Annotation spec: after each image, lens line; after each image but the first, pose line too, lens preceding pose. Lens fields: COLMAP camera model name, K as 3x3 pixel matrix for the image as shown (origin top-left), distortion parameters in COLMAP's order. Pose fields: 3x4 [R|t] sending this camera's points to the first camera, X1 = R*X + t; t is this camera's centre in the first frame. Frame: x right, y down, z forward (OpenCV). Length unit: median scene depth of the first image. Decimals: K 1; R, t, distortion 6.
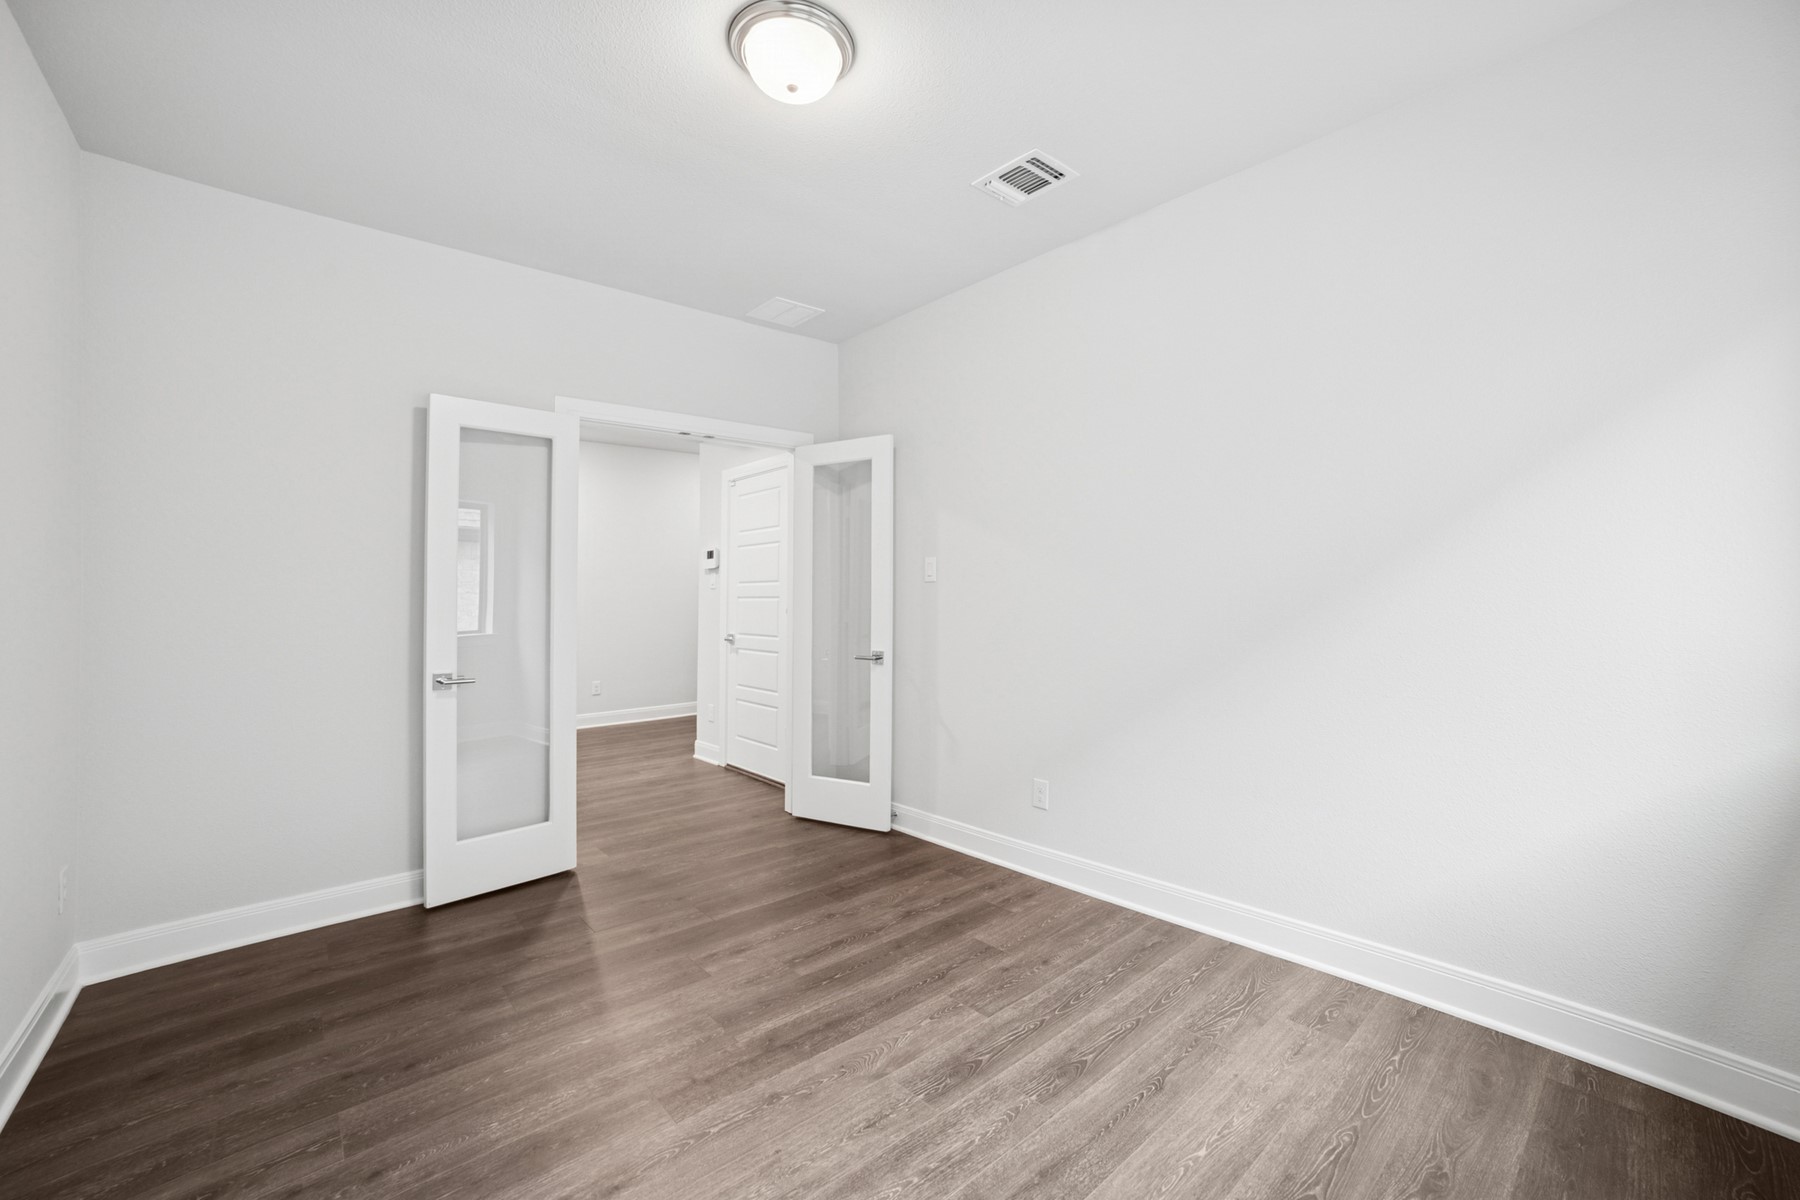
lens RADIAL K [[705.3, 0, 917.1], [0, 705.3, 600.8], [0, 0, 1]] dist [-0.096728, 0.035454]
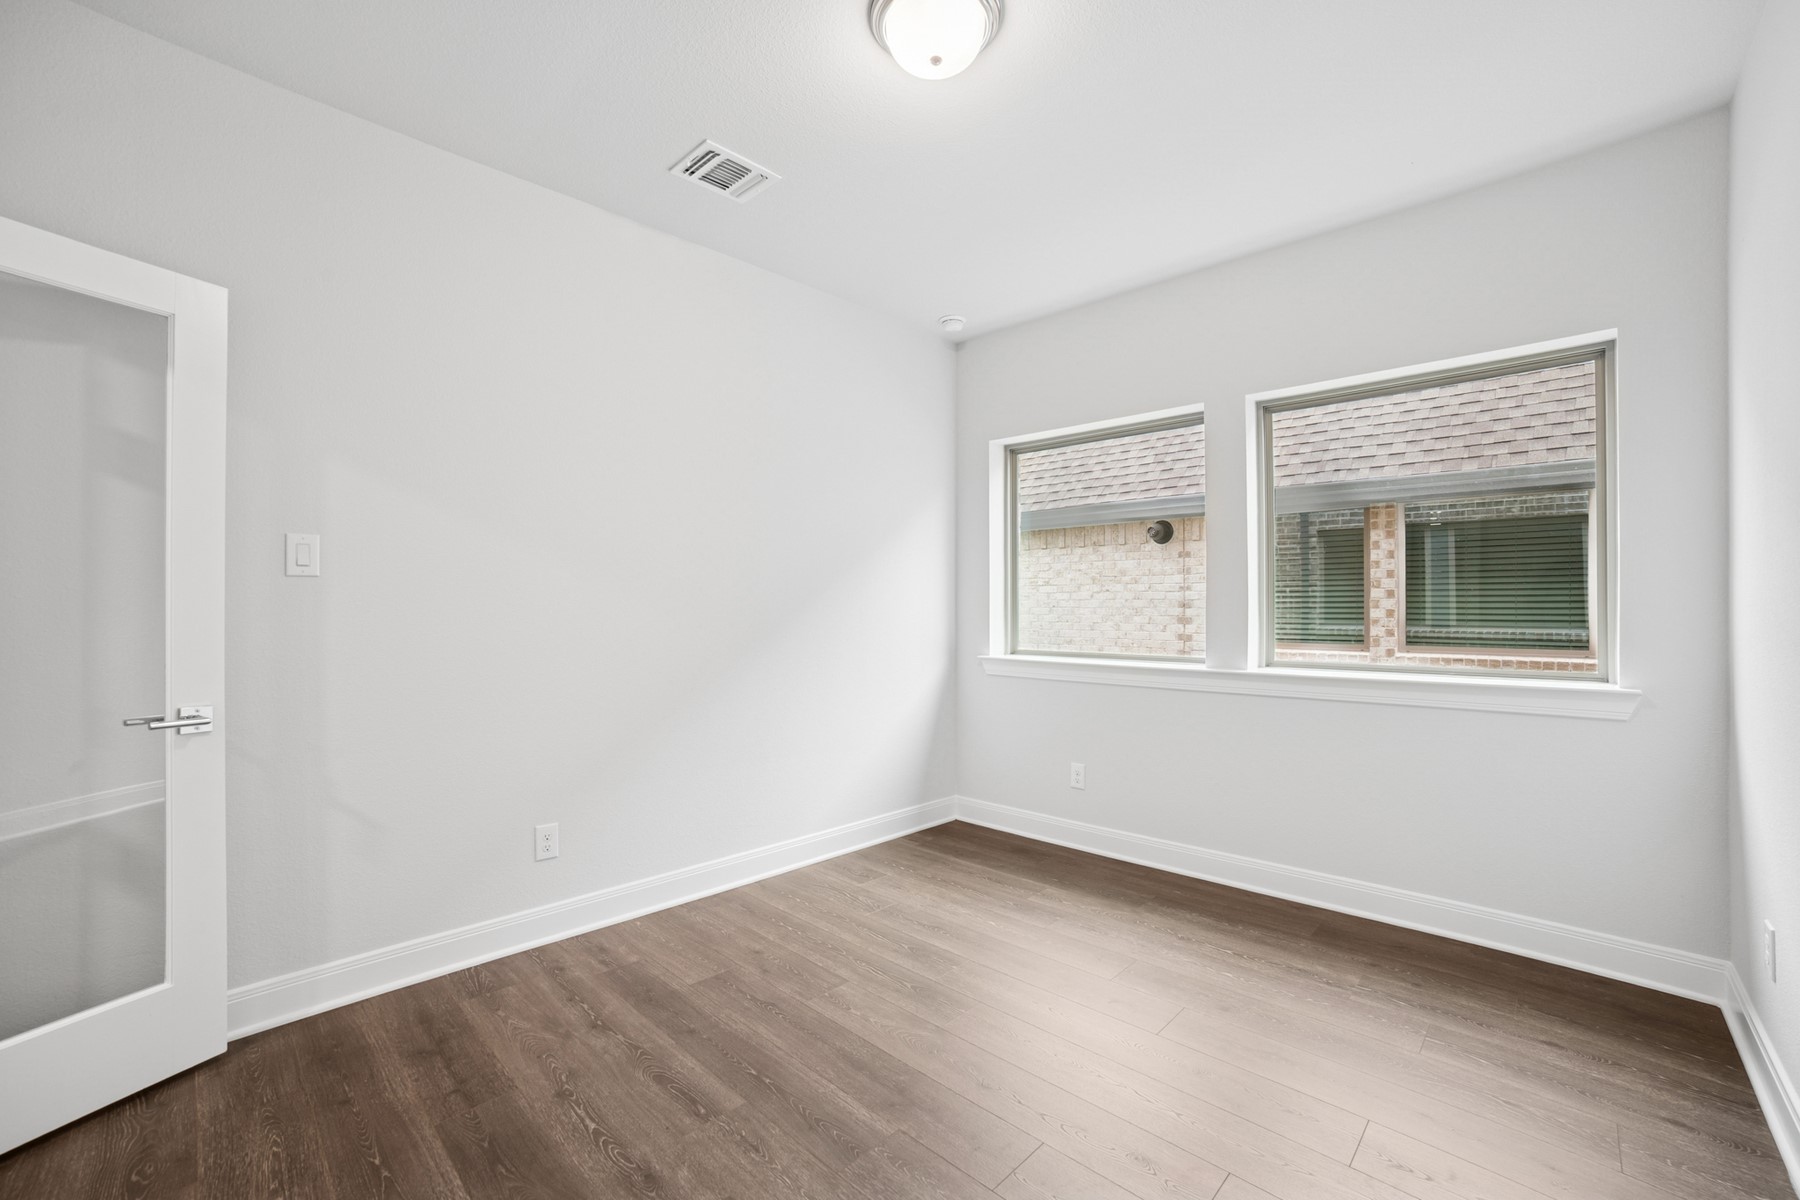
lens RADIAL K [[728.9, 0, 900.2], [0, 728.9, 604.2], [0, 0, 1]] dist [-0.102026, 0.038573]
pose [[-0.036535, 0.012335, 0.999256, -0.813420], [0.006243, 0.999907, -0.012114, 0.015230], [-0.999313, 0.005796, -0.036609, 0.745334]]
